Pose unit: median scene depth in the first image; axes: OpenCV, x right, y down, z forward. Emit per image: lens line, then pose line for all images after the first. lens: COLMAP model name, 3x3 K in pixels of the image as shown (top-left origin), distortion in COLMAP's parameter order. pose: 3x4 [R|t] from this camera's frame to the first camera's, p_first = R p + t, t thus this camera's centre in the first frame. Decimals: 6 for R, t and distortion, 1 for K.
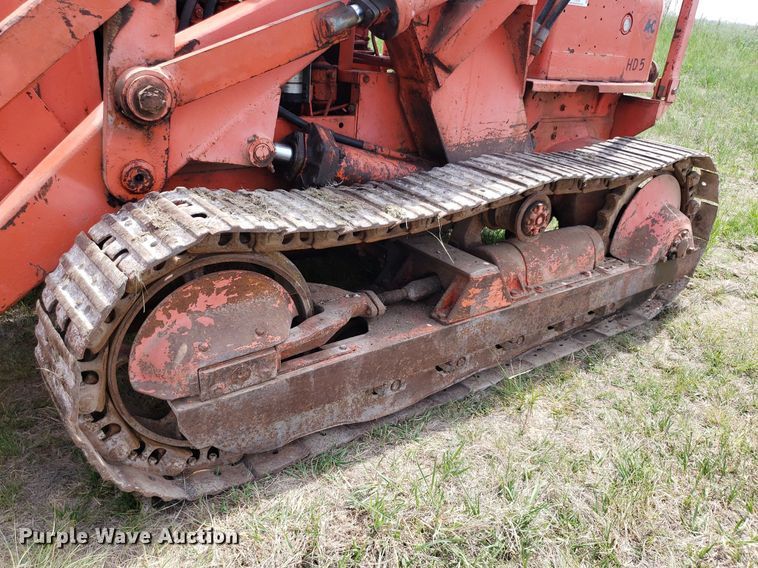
lens RADIAL K [[594.9, 0, 381.0], [0, 594.9, 293.6], [0, 0, 1]] dist [0.011246, 0.000463]
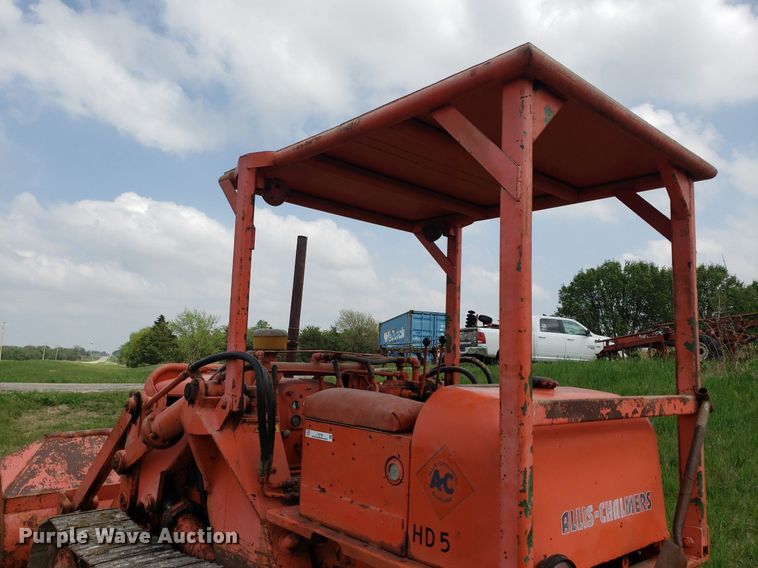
lens RADIAL K [[594.9, 0, 373.9], [0, 594.9, 274.5], [0, 0, 1]] dist [0.011246, 0.000463]
pose [[0.082199, -0.213920, -0.973387, 1.541605], [-0.444118, 0.866491, -0.227932, -0.647648], [0.892190, 0.451035, -0.023781, 1.200312]]
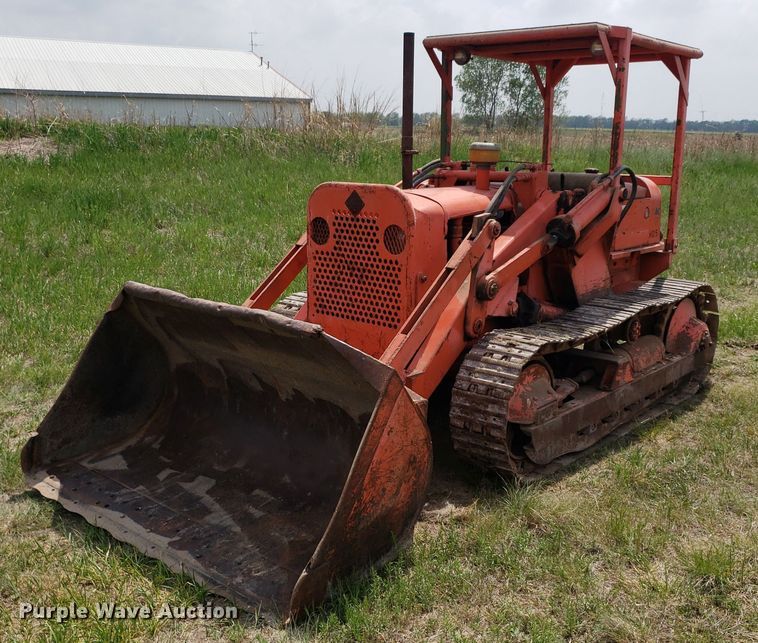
lens RADIAL K [[820.2, 0, 396.5], [0, 820.2, 315.1], [0, 0, 1]] dist [0.044383, 0.000000]
pose [[0.974228, -0.106863, 0.198645, -1.001487], [0.146916, 0.968858, -0.199322, 0.233101], [-0.171158, 0.223369, 0.959589, -1.350275]]
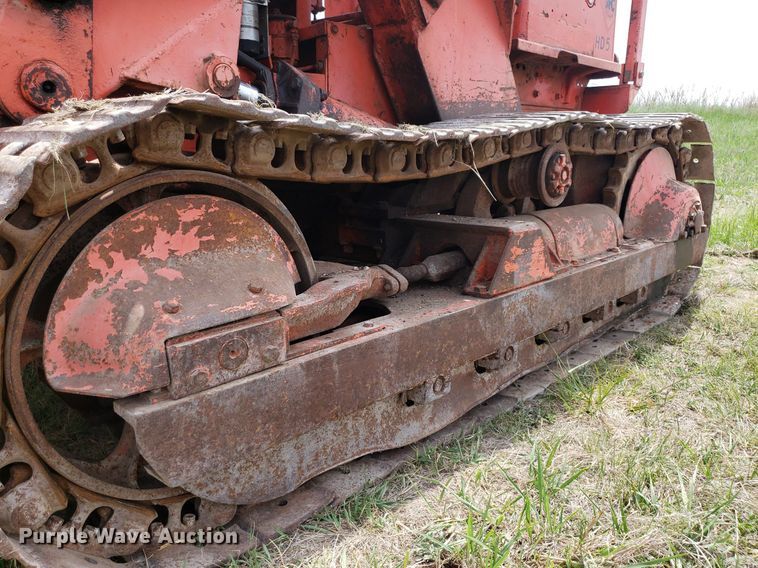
lens RADIAL K [[594.9, 0, 370.4], [0, 594.9, 288.2], [0, 0, 1]] dist [0.011246, 0.000463]
pose [[0.985976, -0.114449, 0.121464, -0.126957], [0.135622, 0.973615, -0.183522, 0.158824], [-0.097255, 0.197421, 0.975483, 0.286606]]
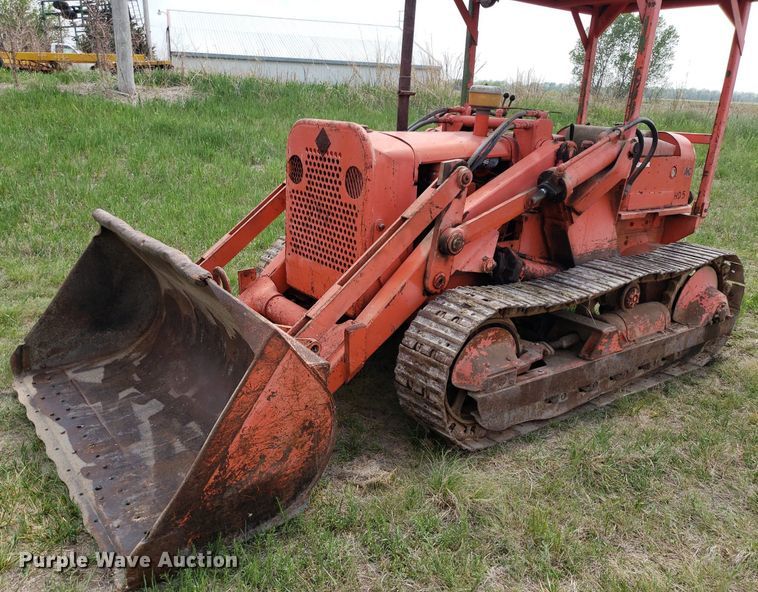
lens RADIAL K [[638.2, 0, 359.3], [0, 638.2, 312.7], [0, 0, 1]] dist [0.036187, -0.019546]
pose [[0.999506, -0.024047, -0.020243, -0.510775], [0.021614, 0.993376, -0.112858, 0.109972], [0.022823, 0.112364, 0.993405, -0.859299]]
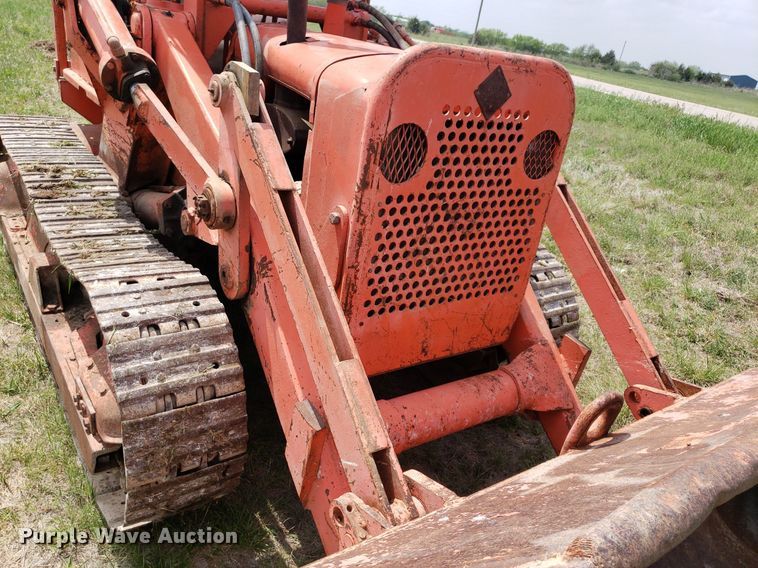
lens RADIAL K [[594.9, 0, 372.1], [0, 594.9, 279.6], [0, 0, 1]] dist [0.011246, 0.000463]
pose [[0.047205, -0.463407, 0.884888, -1.496339], [0.280887, 0.856287, 0.433445, -0.718240], [-0.958579, 0.228092, 0.170586, 0.853209]]
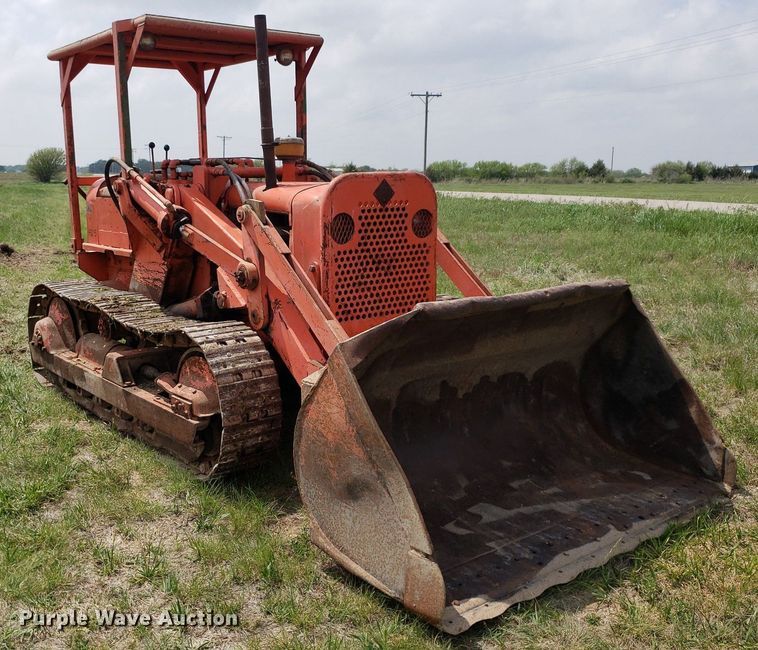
lens RADIAL K [[801.3, 0, 331.1], [0, 801.3, 304.1], [0, 0, 1]] dist [0.051333, 0.000000]
pose [[-0.004786, -0.235795, 0.971791, -2.768253], [0.428991, 0.877351, 0.214993, -0.792639], [-0.903296, 0.417919, 0.096955, 0.817497]]
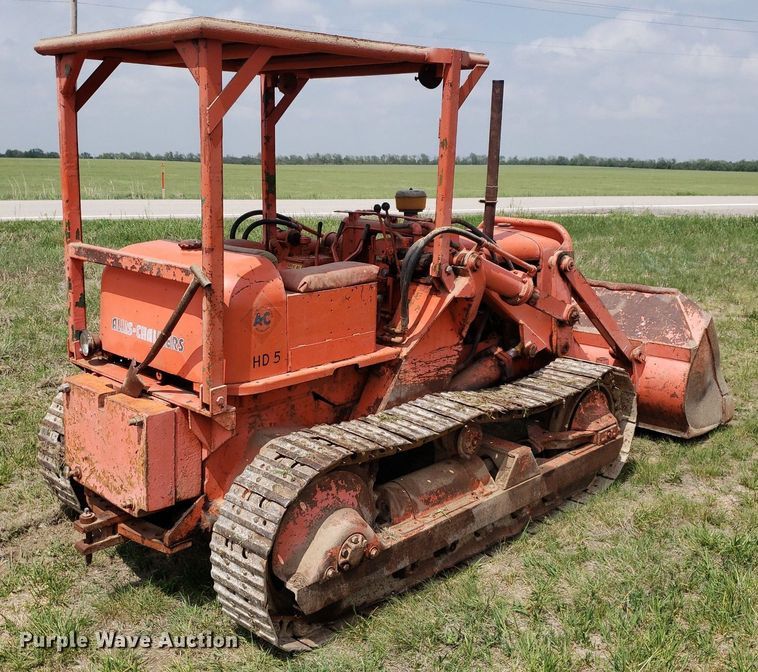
lens RADIAL K [[838.6, 0, 364.0], [0, 838.6, 307.0], [0, 0, 1]] dist [0.080672, 0.000000]
pose [[-0.985263, -0.068995, -0.156513, 0.368434], [-0.147323, 0.807222, 0.571567, -1.933896], [0.086905, 0.586202, -0.805491, 3.254913]]
